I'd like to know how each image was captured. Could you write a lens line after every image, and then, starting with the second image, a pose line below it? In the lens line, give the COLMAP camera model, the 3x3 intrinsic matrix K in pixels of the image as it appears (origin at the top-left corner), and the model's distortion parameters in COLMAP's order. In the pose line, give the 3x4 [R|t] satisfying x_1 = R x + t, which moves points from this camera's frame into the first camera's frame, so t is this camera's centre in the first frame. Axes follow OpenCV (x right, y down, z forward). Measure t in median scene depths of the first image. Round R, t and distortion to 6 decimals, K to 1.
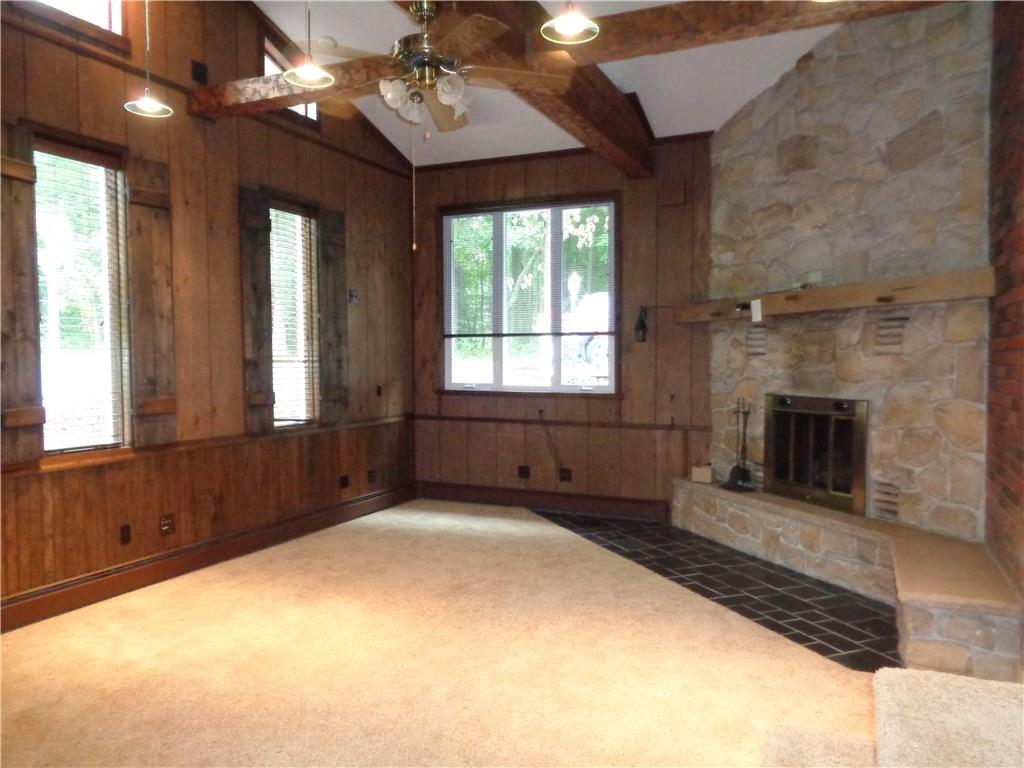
lens RADIAL K [[755.2, 0, 512.0], [0, 755.2, 384.0], [0, 0, 1]] dist [-0.003219, 0.000724]
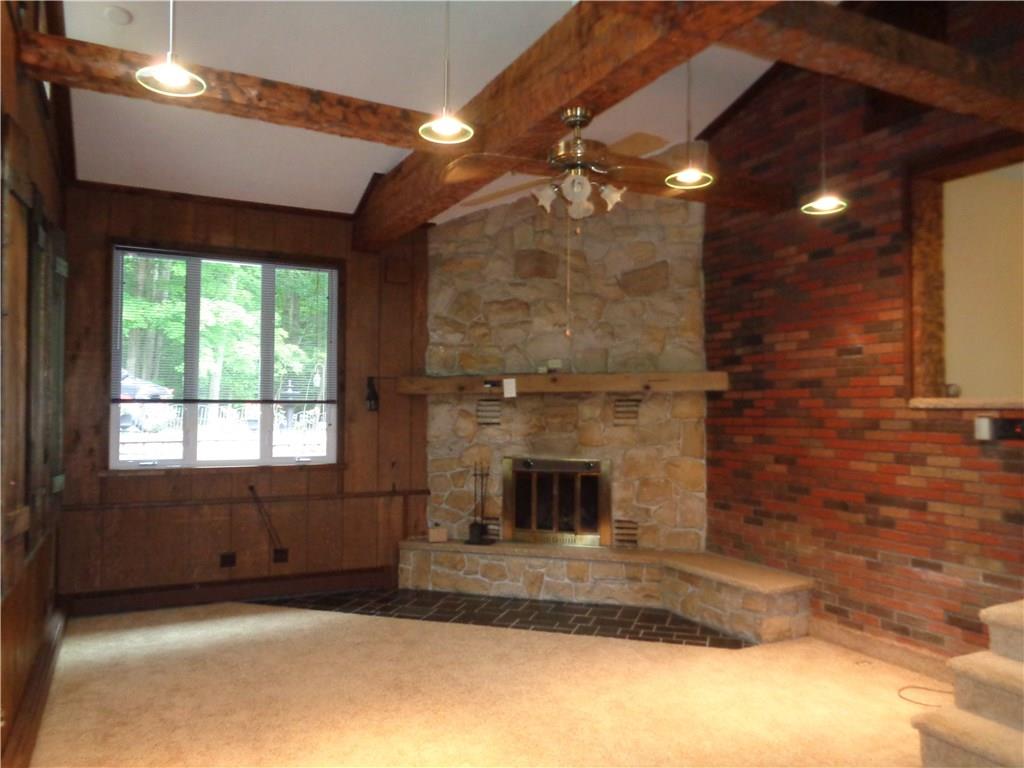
lens RADIAL K [[763.1, 0, 512.0], [0, 763.1, 384.0], [0, 0, 1]] dist [-0.002954, -0.004021]
pose [[0.626921, 0.029065, 0.778540, -0.609882], [0.024079, 0.998104, -0.056651, -0.035442], [-0.778711, 0.054262, 0.625032, 0.246768]]
